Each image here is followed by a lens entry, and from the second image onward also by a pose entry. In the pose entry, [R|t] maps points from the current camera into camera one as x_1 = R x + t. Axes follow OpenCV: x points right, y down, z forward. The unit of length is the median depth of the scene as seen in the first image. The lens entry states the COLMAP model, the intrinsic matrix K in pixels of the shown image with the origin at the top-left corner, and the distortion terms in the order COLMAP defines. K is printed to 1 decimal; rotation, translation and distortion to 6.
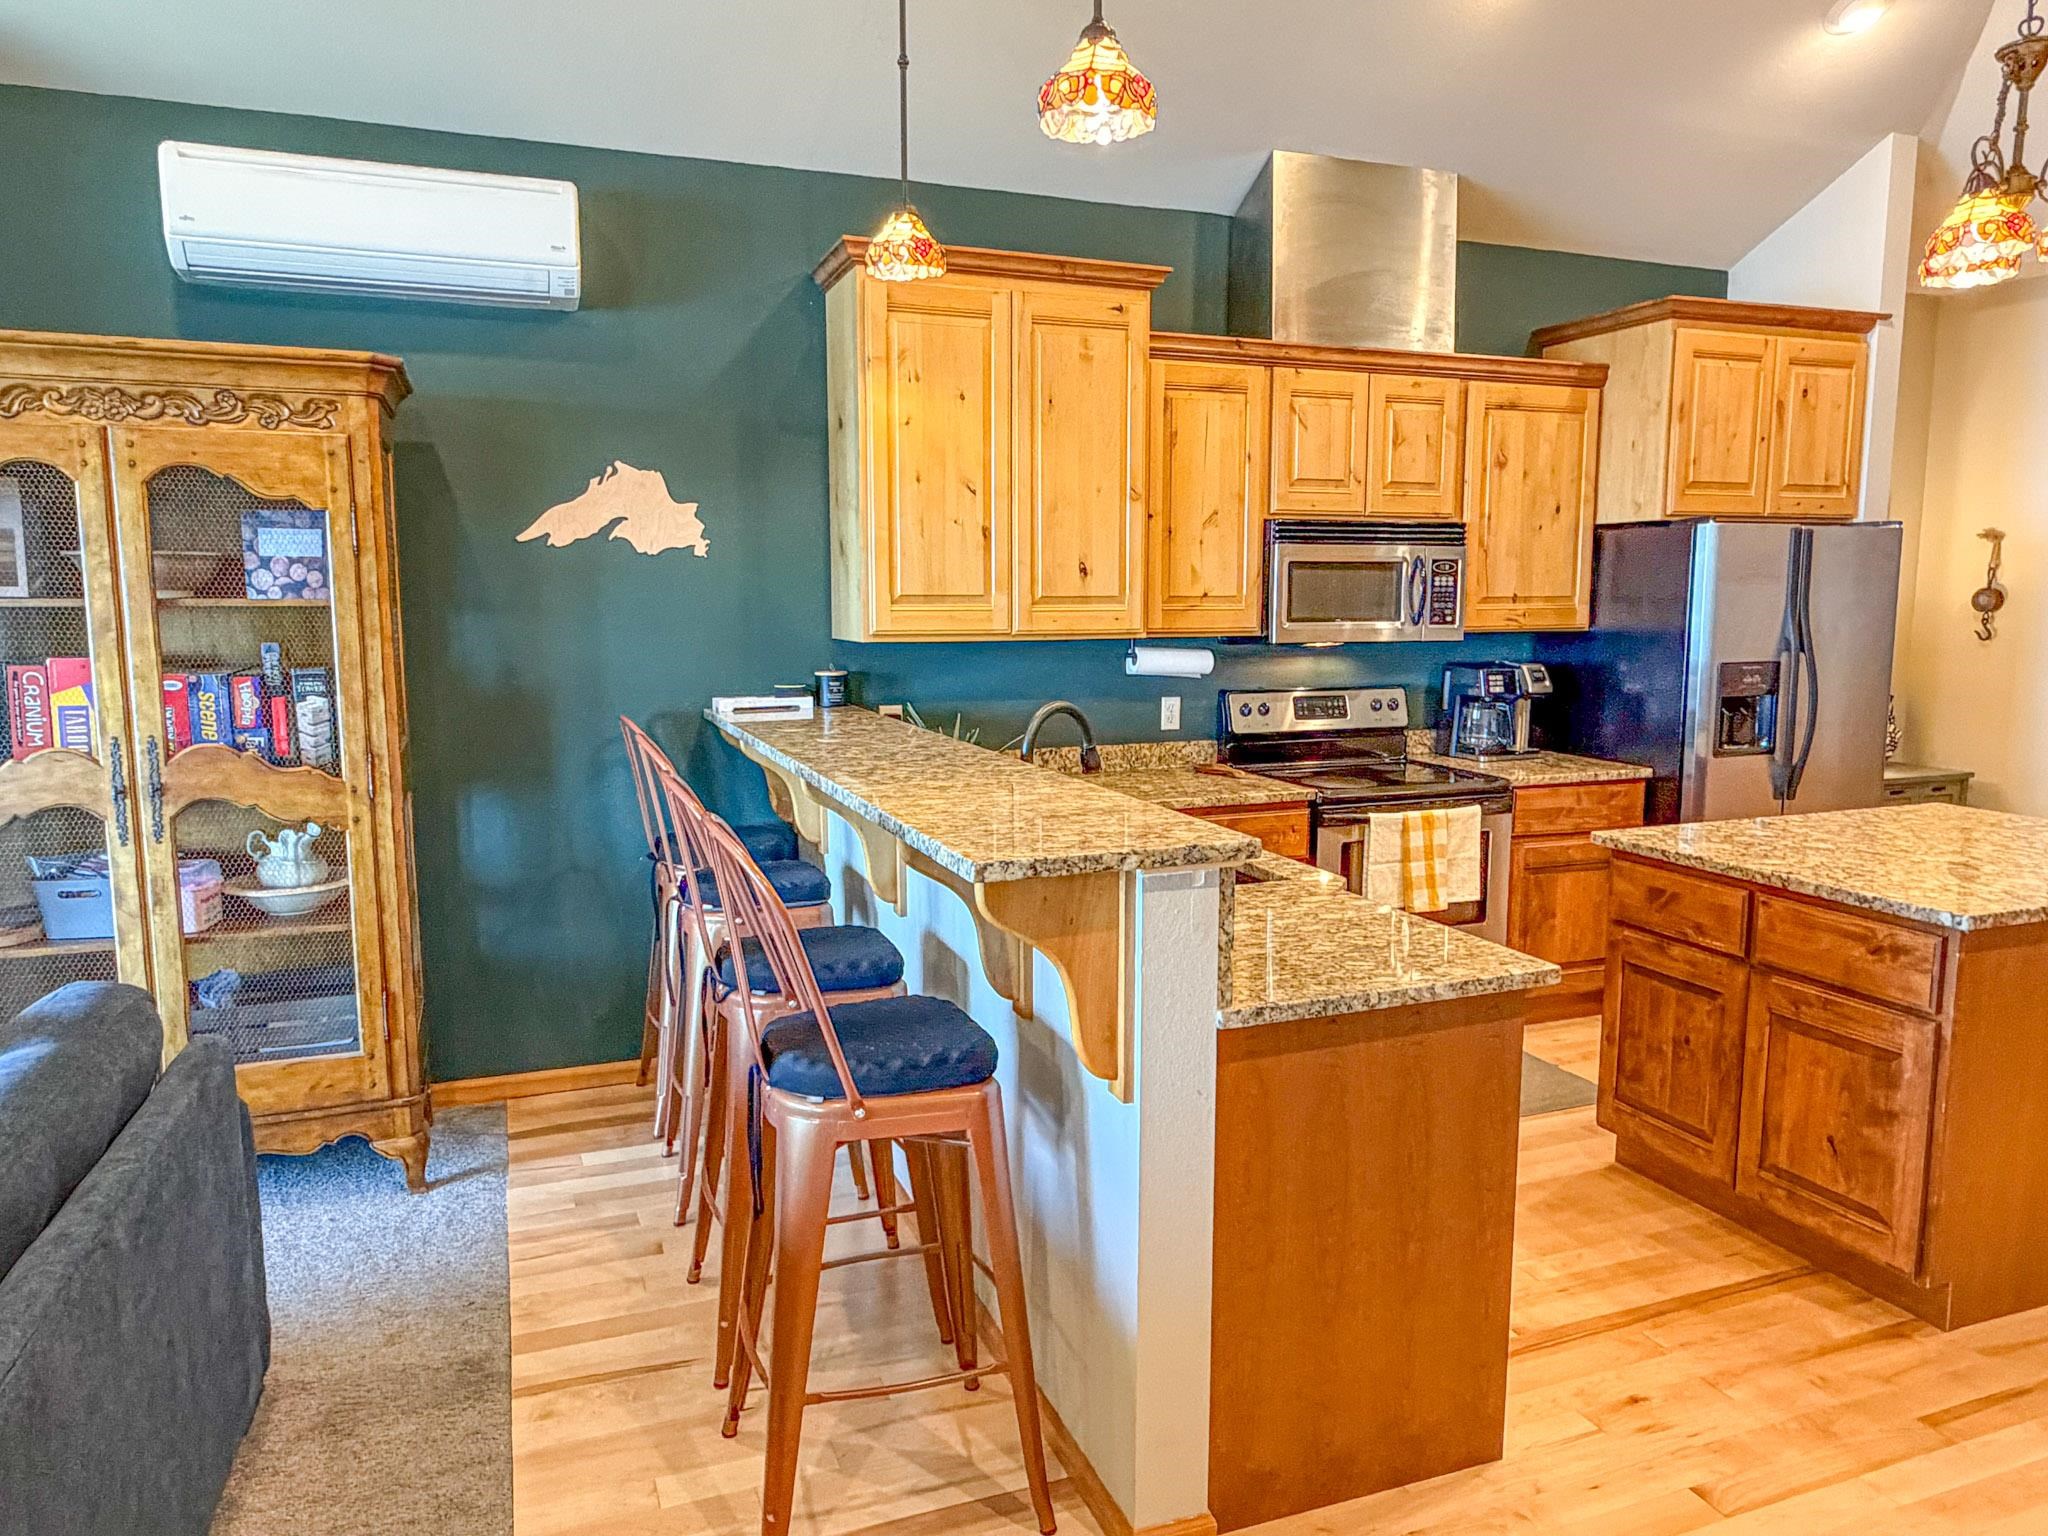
lens RADIAL K [[1360.1, 0, 1021.6], [0, 1360.1, 776.7], [0, 0, 1]] dist [-0.002202, 0.002057]
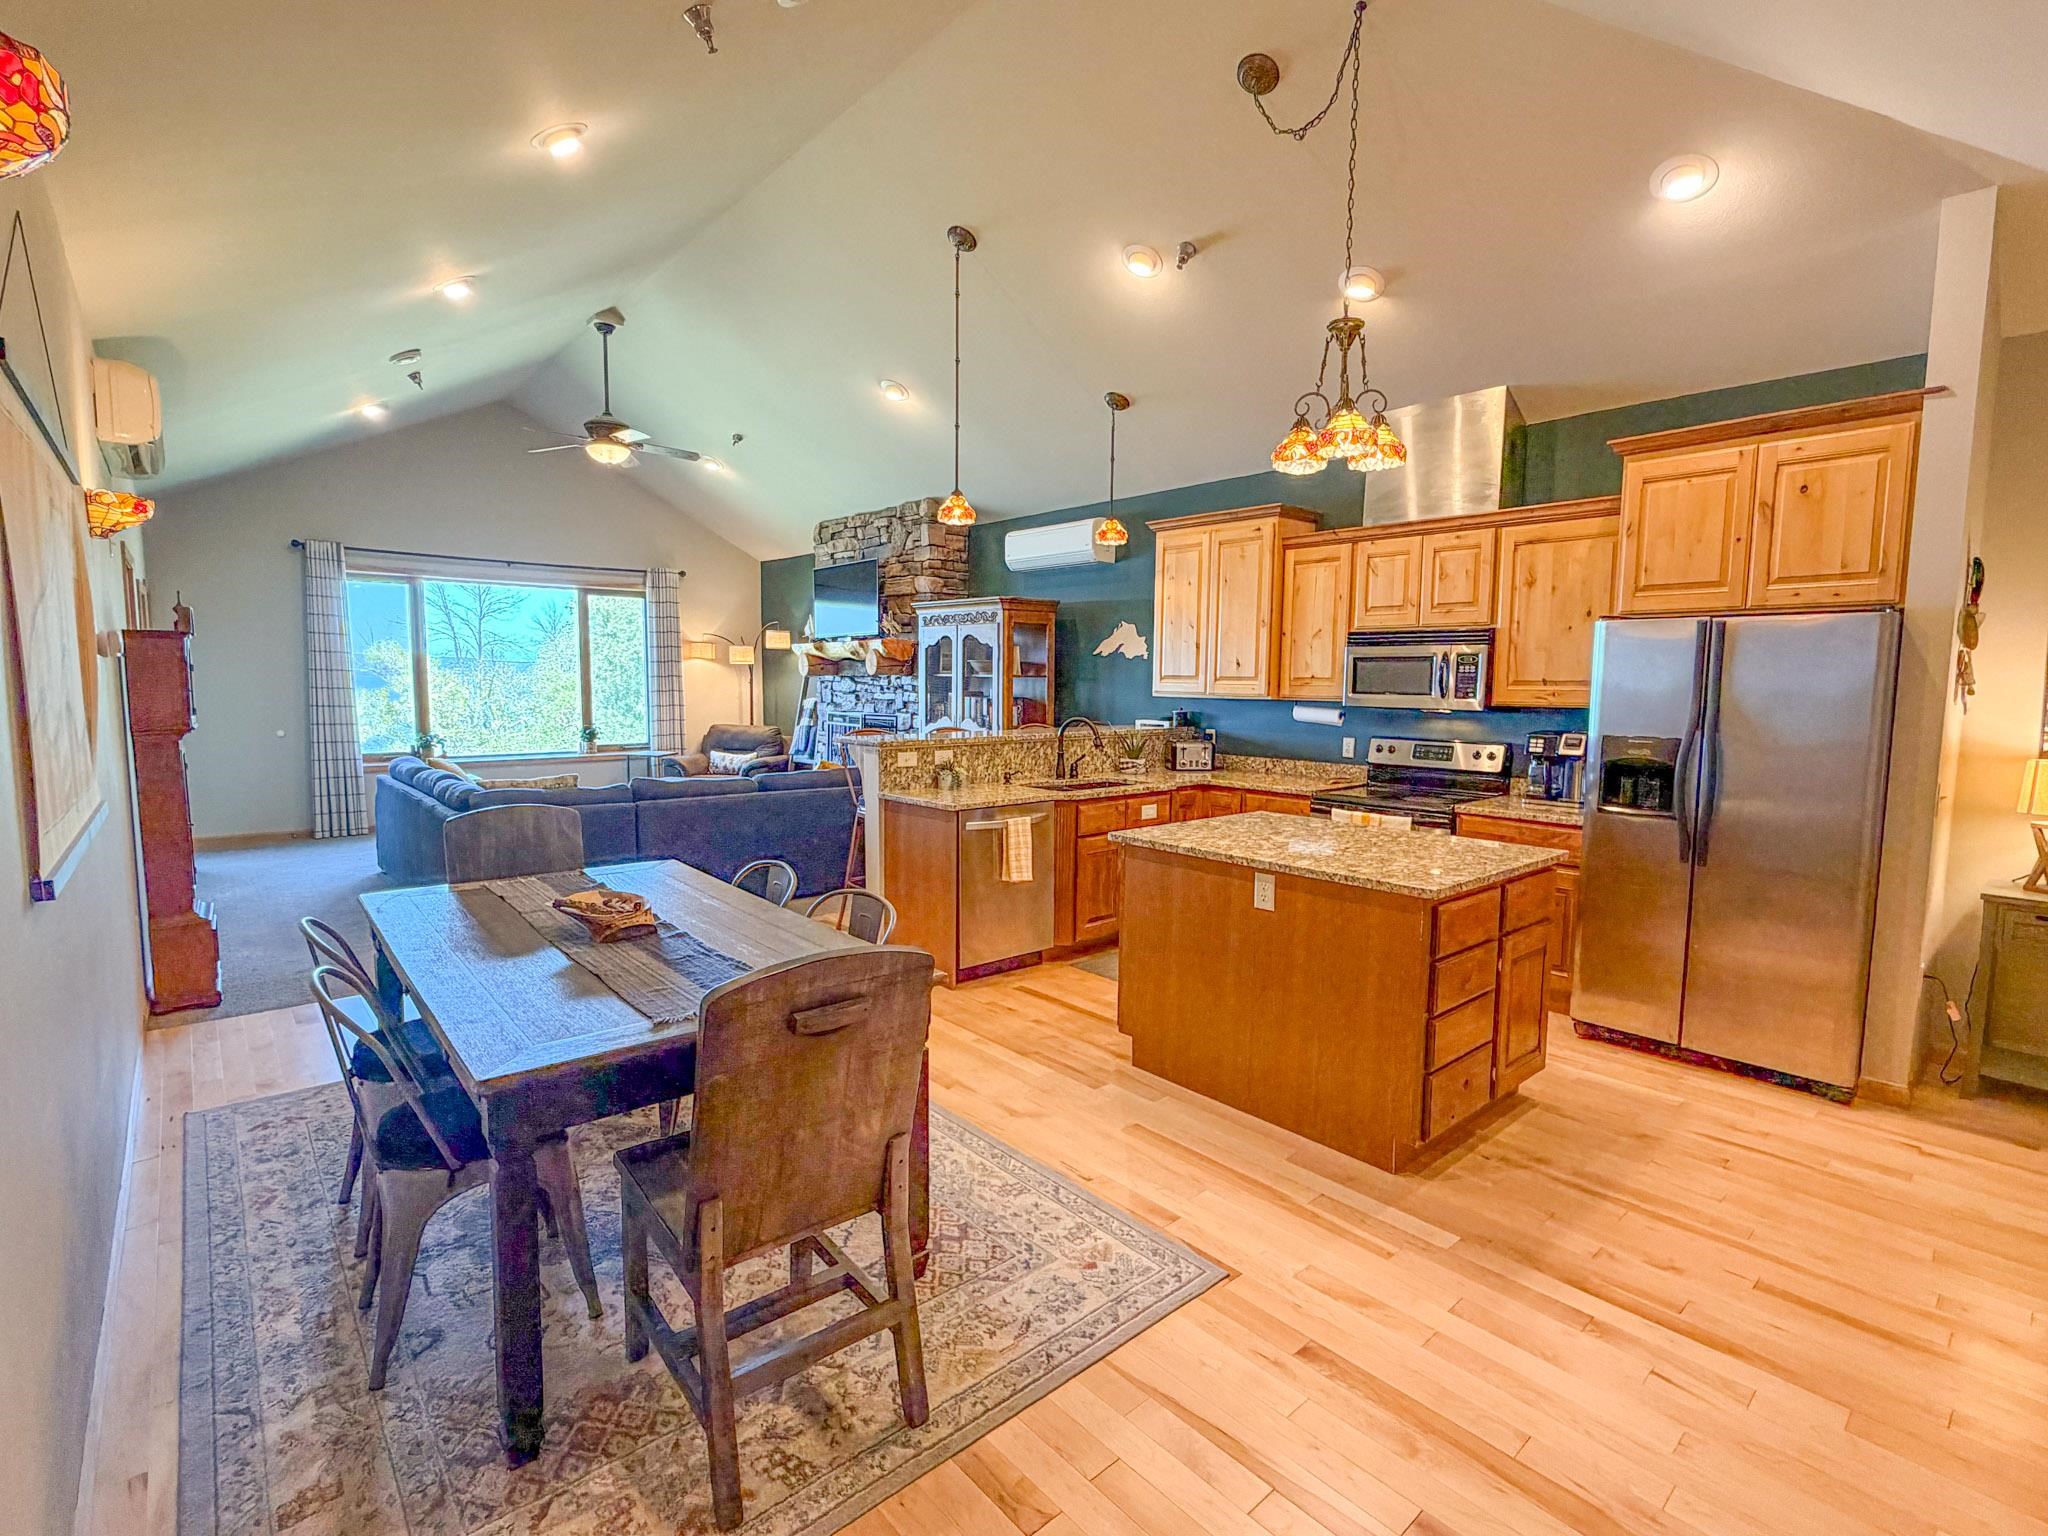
lens RADIAL K [[949.4, 0, 1024.0], [0, 949.4, 768.0], [0, 0, 1]] dist [-0.002609, -0.000347]
pose [[0.349445, 0.094234, -0.932206, 1.481595], [-0.137674, 0.989295, 0.048397, -0.031599], [0.926787, 0.111428, 0.358677, 0.287276]]
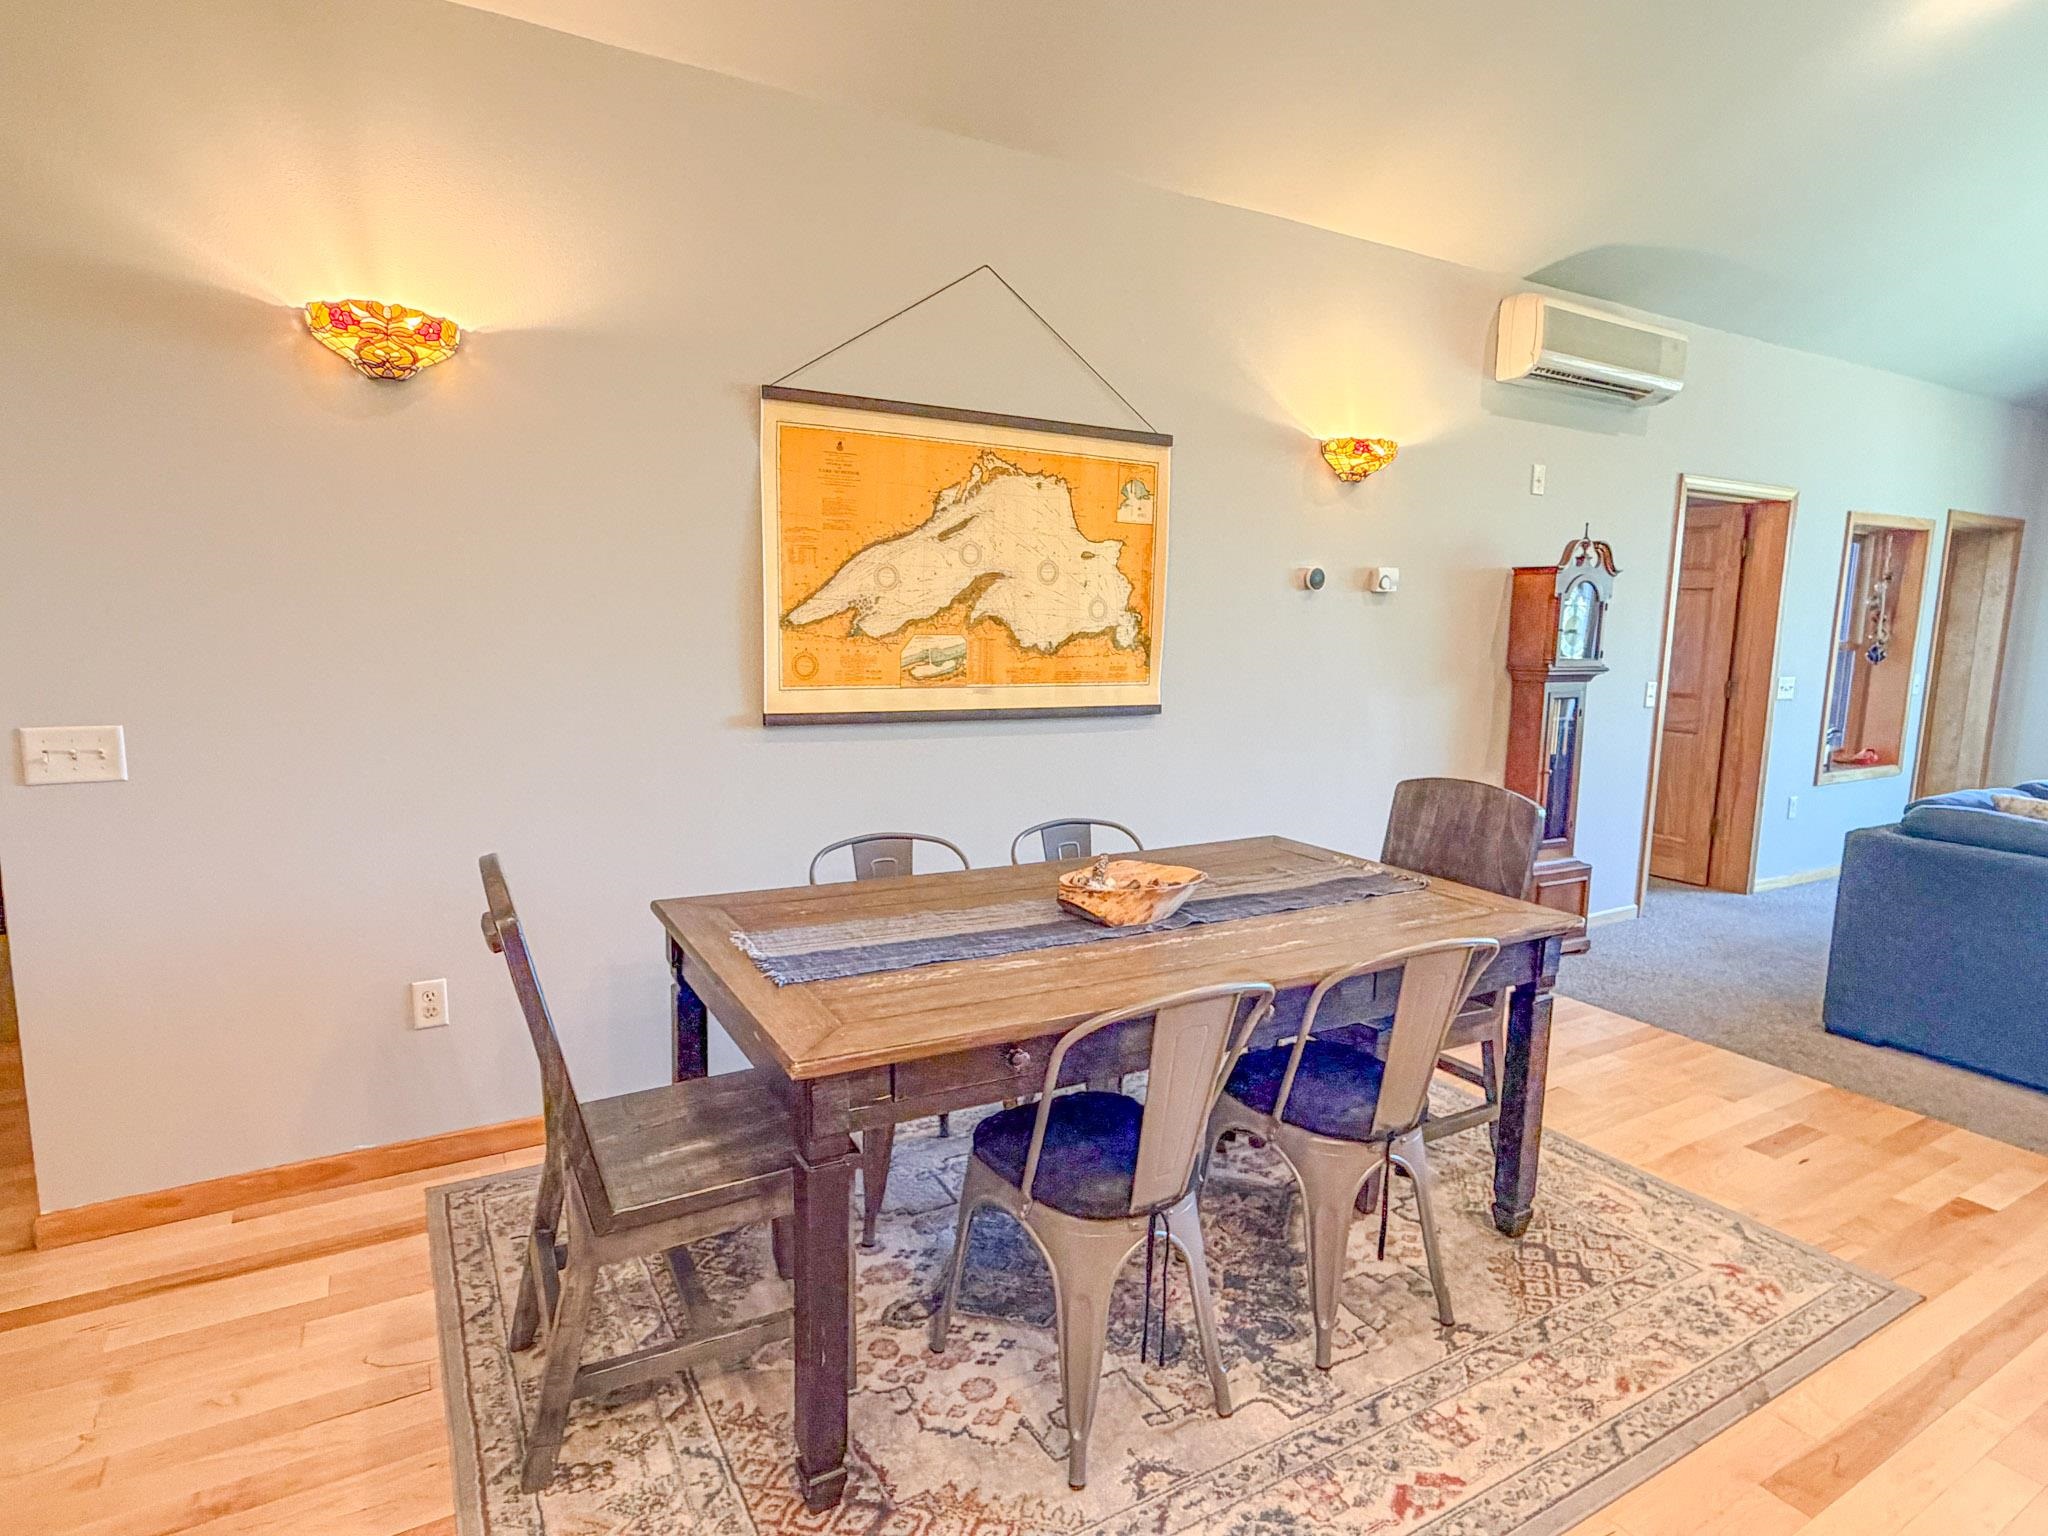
lens RADIAL K [[1111.3, 0, 1027.4], [0, 1111.3, 772.2], [0, 0, 1]] dist [0.001085, 0.001150]
pose [[-0.985480, 0.007339, -0.169630, 0.840001], [-0.039695, 0.961420, 0.272206, -0.096333], [0.165084, 0.274987, -0.947169, 0.911946]]
